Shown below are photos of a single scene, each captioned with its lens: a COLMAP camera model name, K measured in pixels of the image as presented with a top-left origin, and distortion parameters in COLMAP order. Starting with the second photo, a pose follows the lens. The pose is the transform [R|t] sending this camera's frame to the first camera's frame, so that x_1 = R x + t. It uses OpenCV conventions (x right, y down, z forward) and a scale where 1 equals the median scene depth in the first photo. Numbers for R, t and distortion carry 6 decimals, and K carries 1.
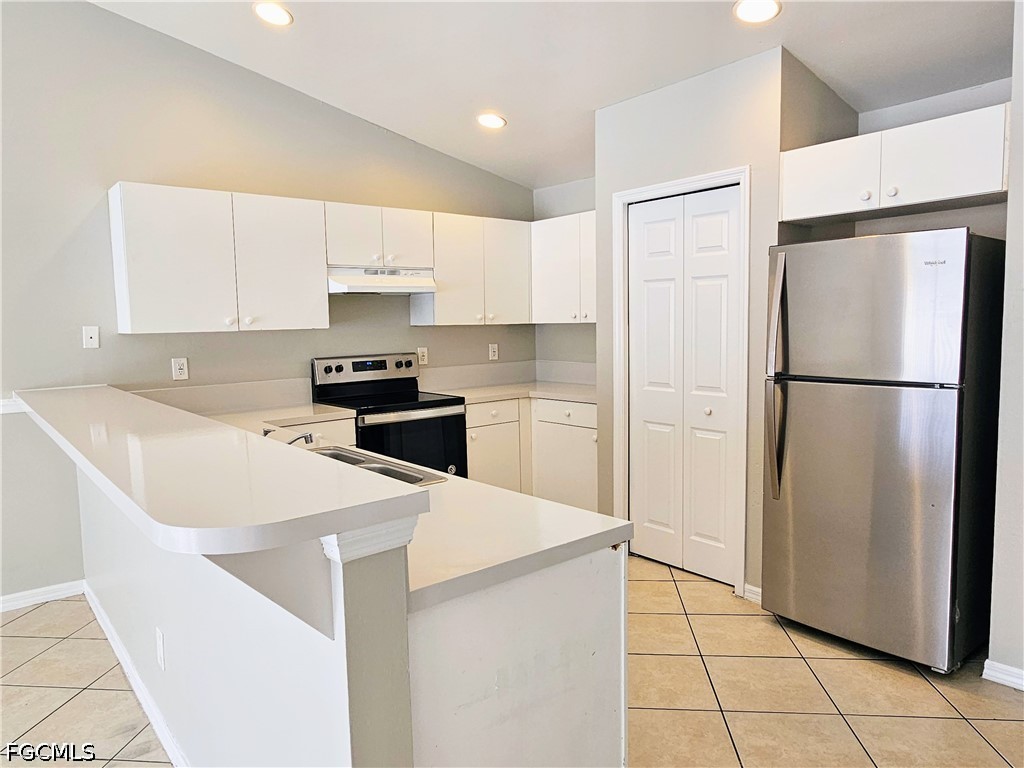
lens RADIAL K [[681.8, 0, 504.8], [0, 681.8, 380.1], [0, 0, 1]] dist [0.003578, -0.000204]
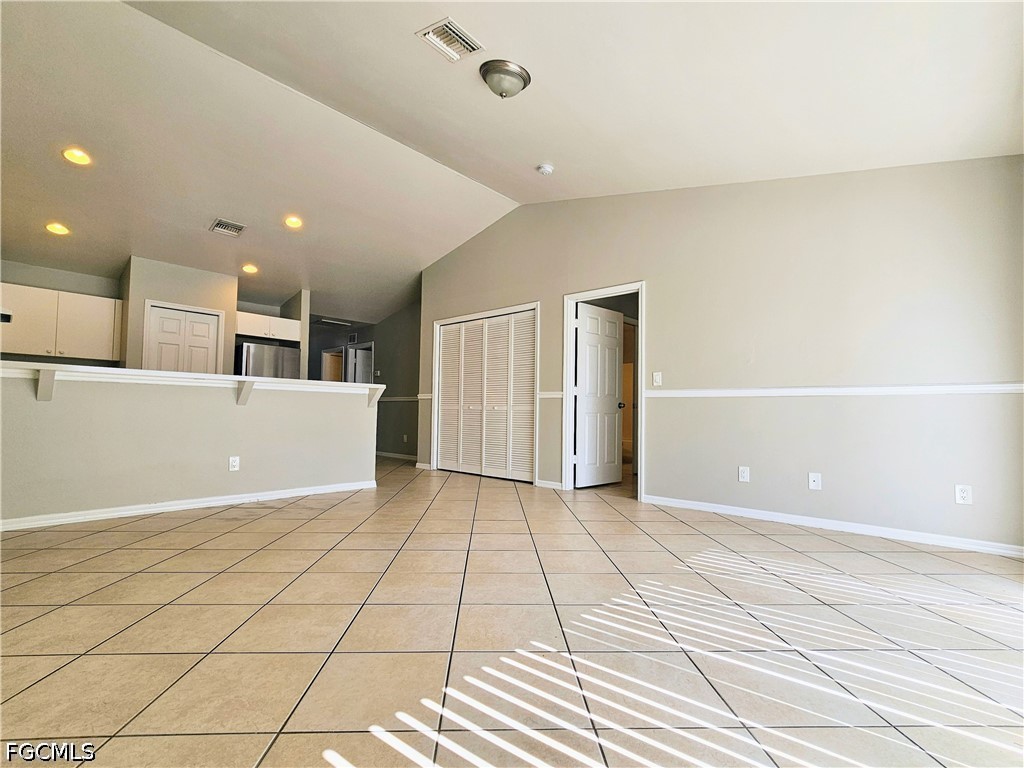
lens RADIAL K [[481.3, 0, 510.8], [0, 481.3, 395.7], [0, 0, 1]] dist [0.002955, 0.001820]
pose [[-0.151455, 0.054632, 0.986953, -1.449488], [0.070235, 0.996543, -0.044385, 0.168723], [-0.985966, 0.062596, -0.154768, 0.131955]]
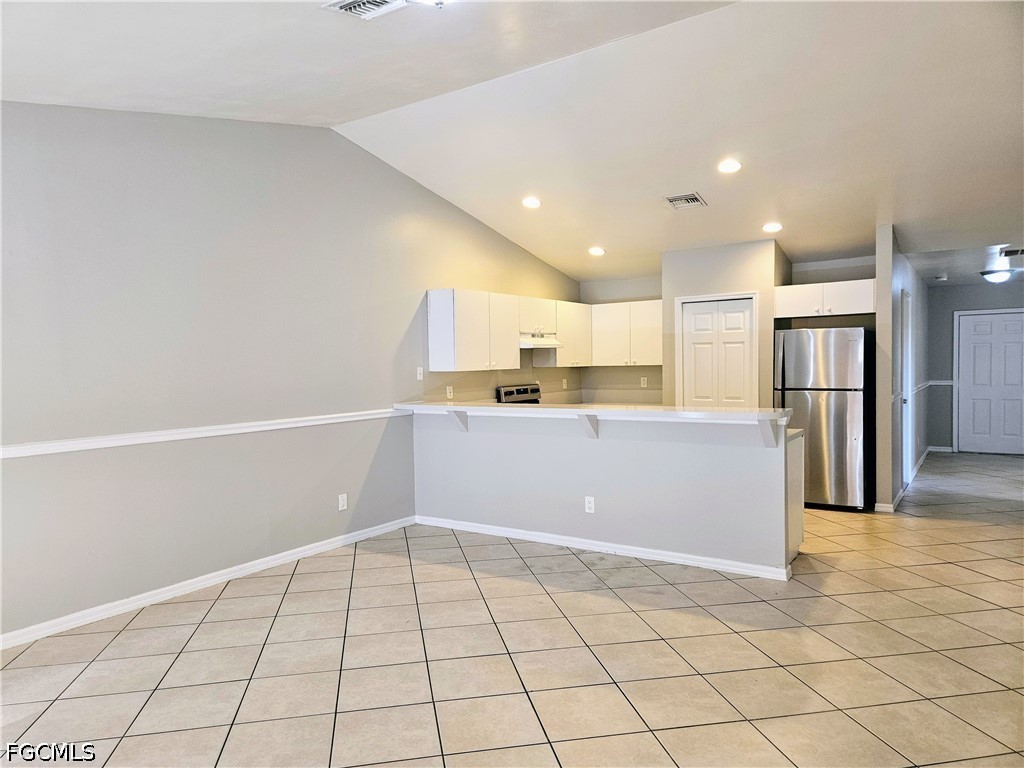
lens RADIAL K [[676.3, 0, 479.1], [0, 676.3, 390.8], [0, 0, 1]] dist [-0.001242, -0.001480]
pose [[0.967375, -0.010647, 0.253125, -0.836175], [0.023564, 0.998567, -0.048055, 0.062989], [-0.252250, 0.052451, 0.966239, -0.657647]]
